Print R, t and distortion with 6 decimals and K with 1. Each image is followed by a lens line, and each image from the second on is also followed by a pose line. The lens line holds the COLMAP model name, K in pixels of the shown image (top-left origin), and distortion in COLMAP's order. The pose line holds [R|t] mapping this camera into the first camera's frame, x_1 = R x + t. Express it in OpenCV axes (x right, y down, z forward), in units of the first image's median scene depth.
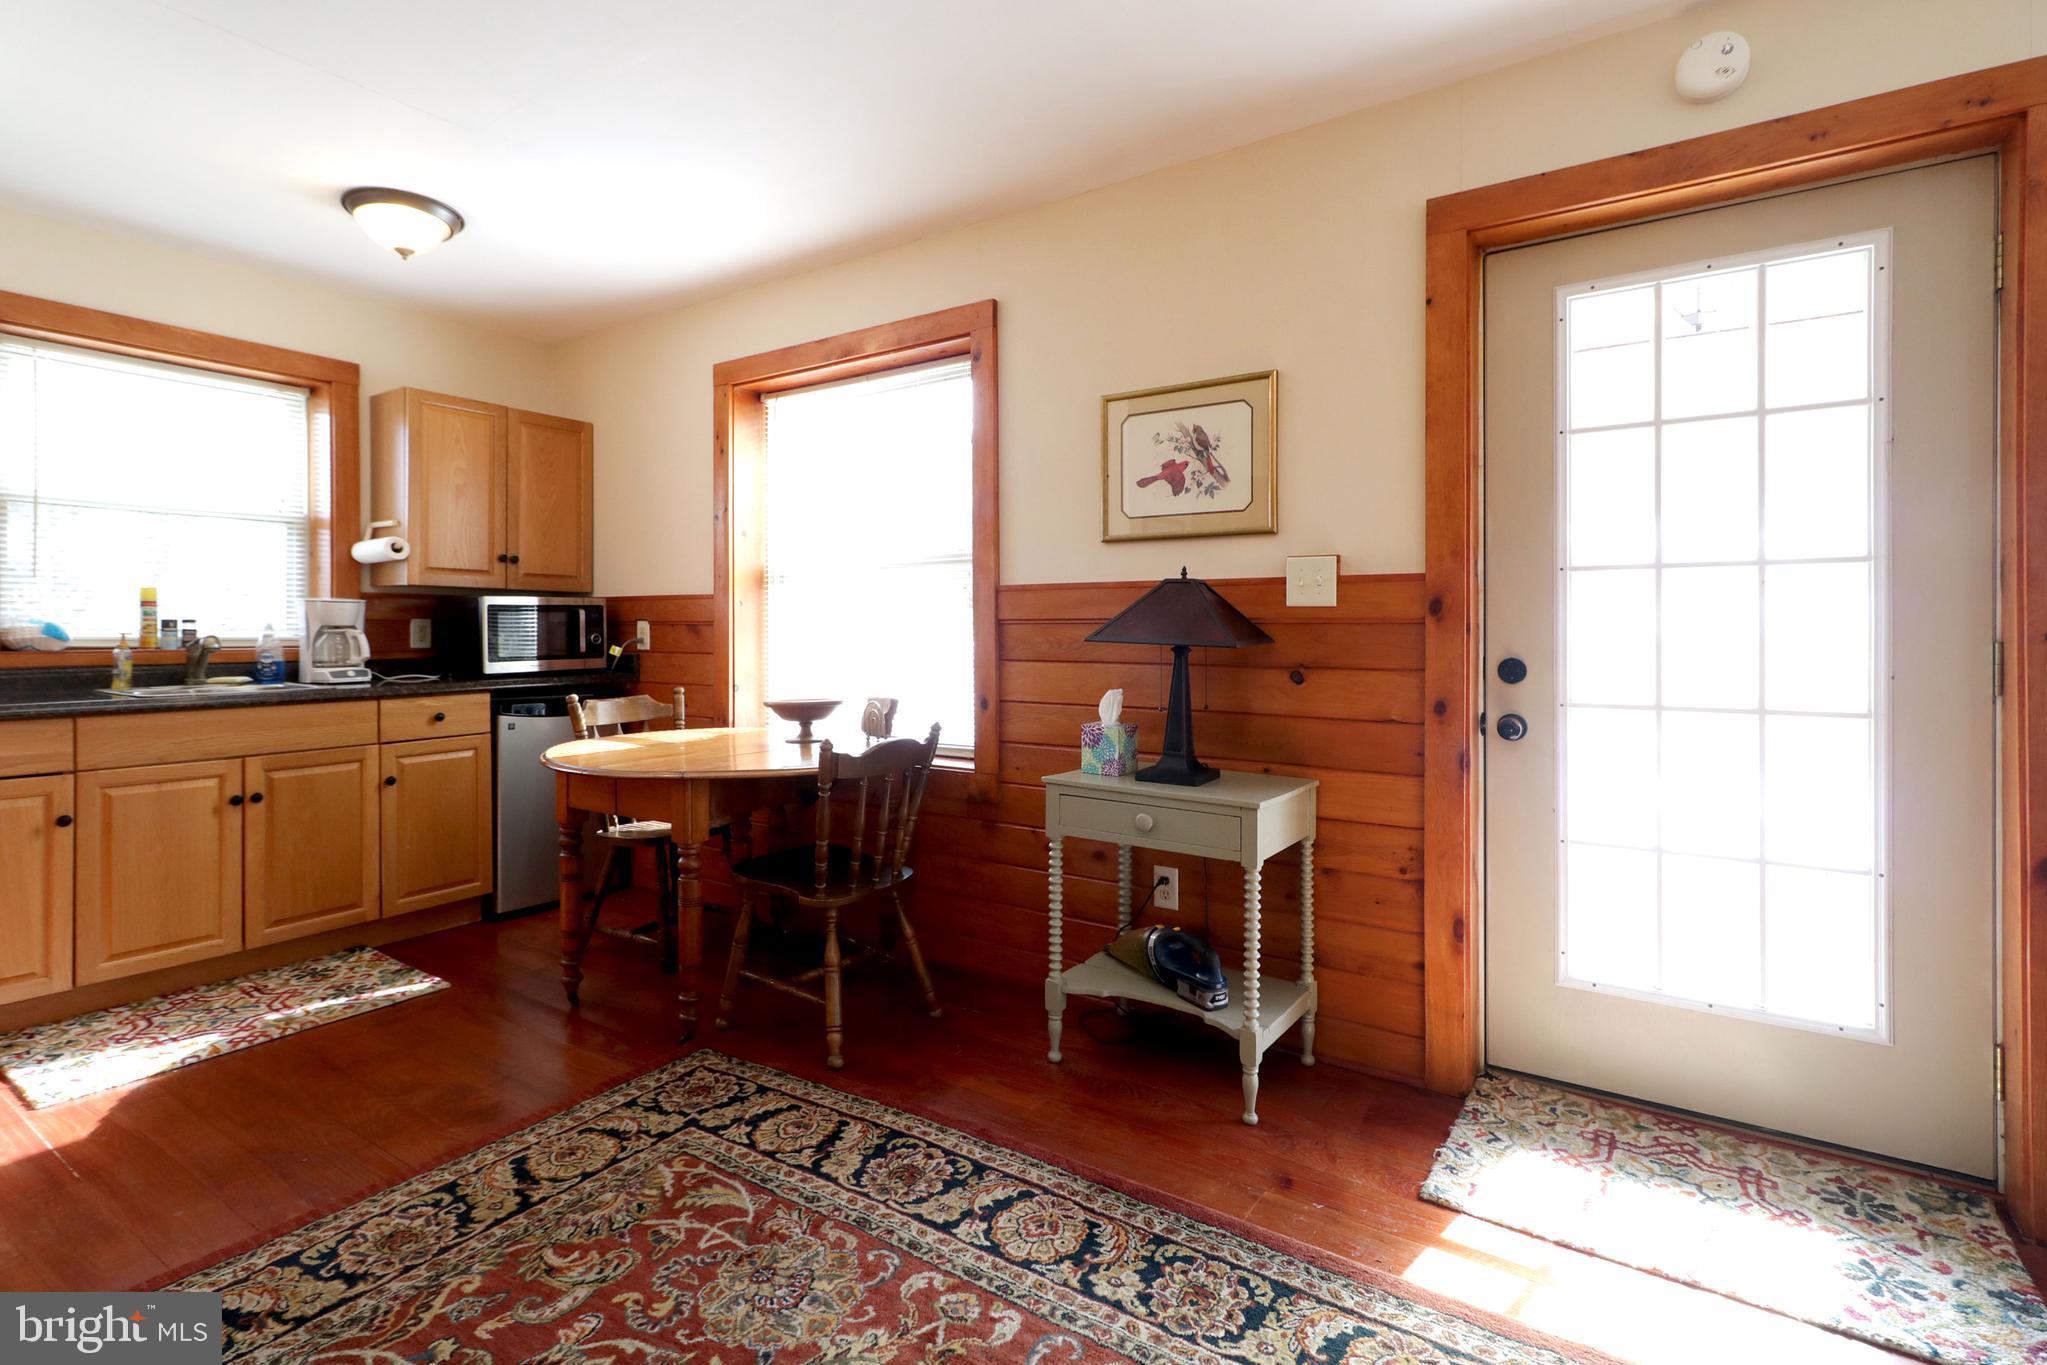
lens RADIAL K [[957.4, 0, 1017.5], [0, 957.4, 635.7], [0, 0, 1]] dist [0.004207, -0.000309]
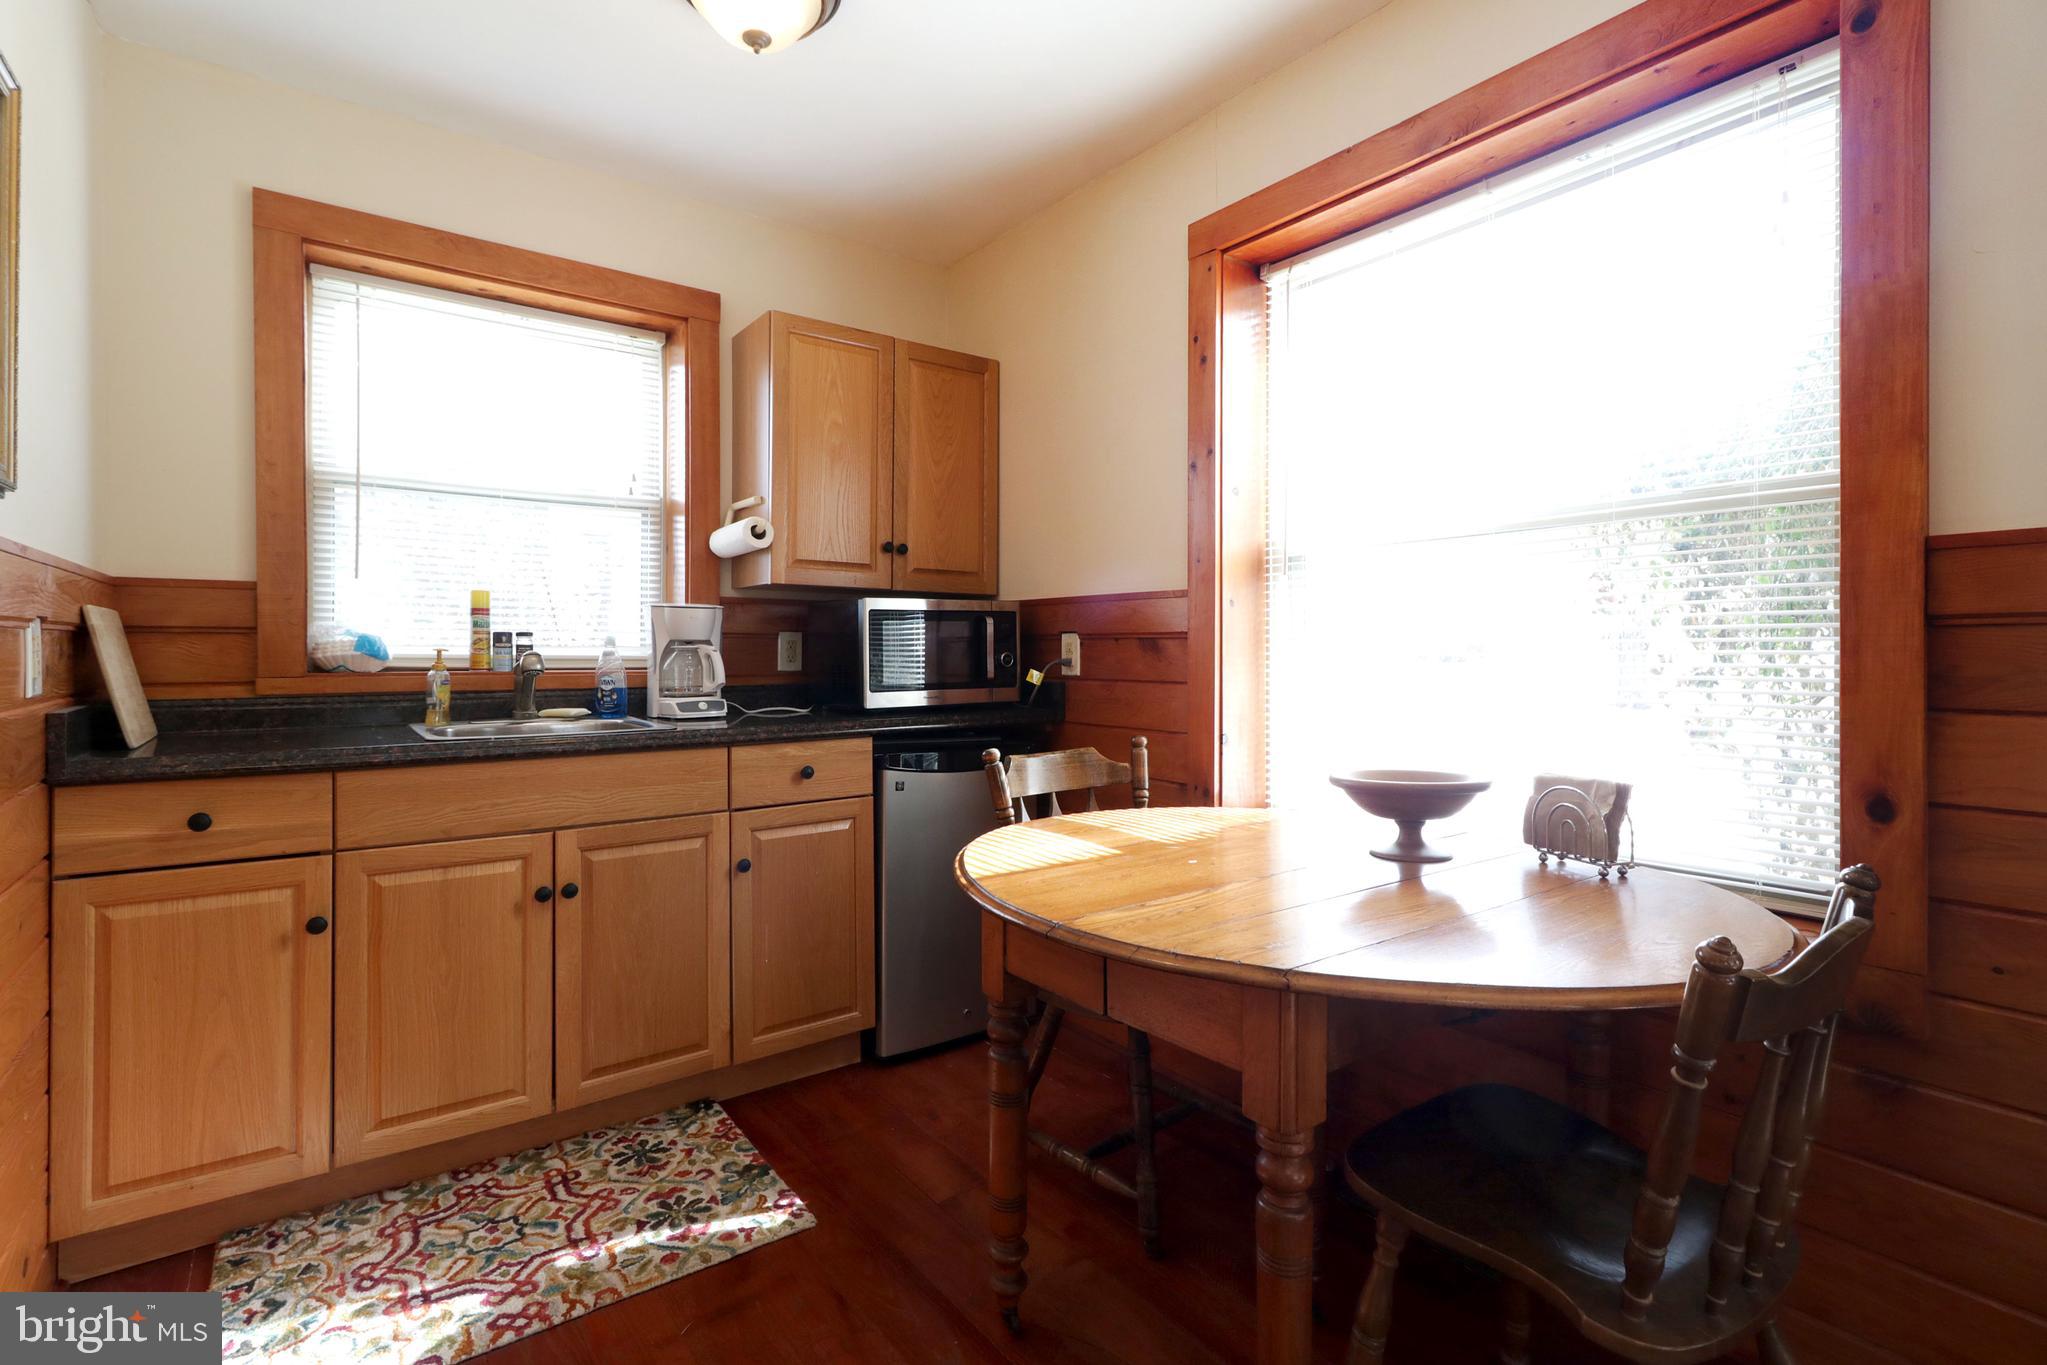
lens RADIAL K [[976.2, 0, 1031.1], [0, 976.2, 659.8], [0, 0, 1]] dist [-0.002781, 0.000119]
pose [[0.943575, 0.003645, -0.331140, -0.215743], [-0.003078, 0.999993, 0.002235, 0.002185], [0.331145, -0.001090, 0.943579, 0.385330]]
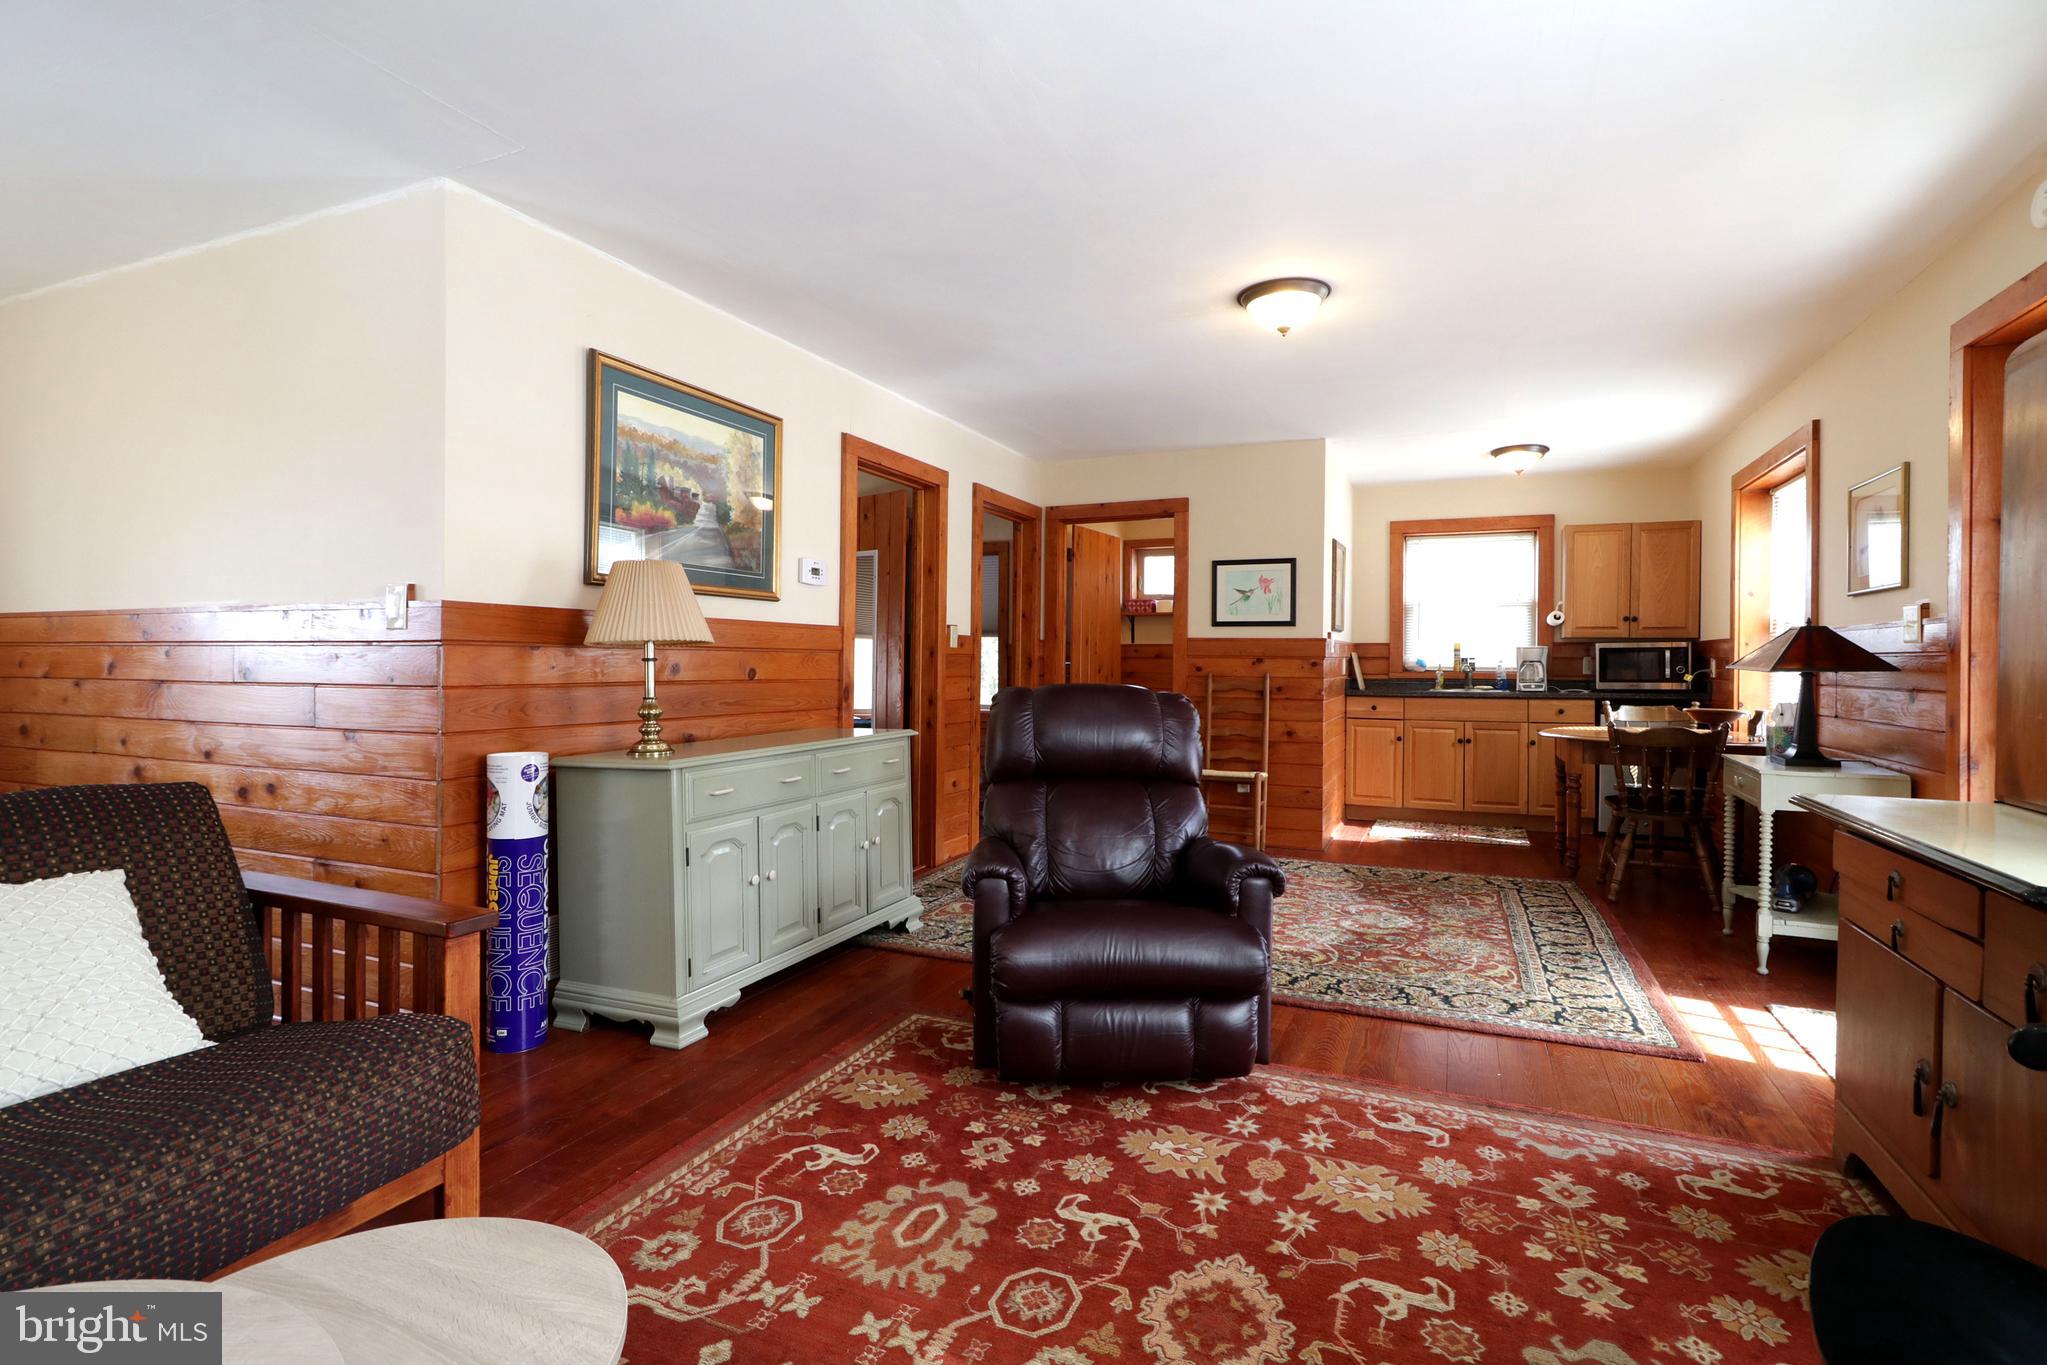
lens RADIAL K [[976.2, 0, 1031.1], [0, 976.2, 659.8], [0, 0, 1]] dist [-0.002781, 0.000119]
pose [[0.175891, -0.002050, -0.984408, 1.001334], [-0.010964, 0.999932, -0.004042, 0.006056], [0.984349, 0.011504, 0.175856, -0.295059]]
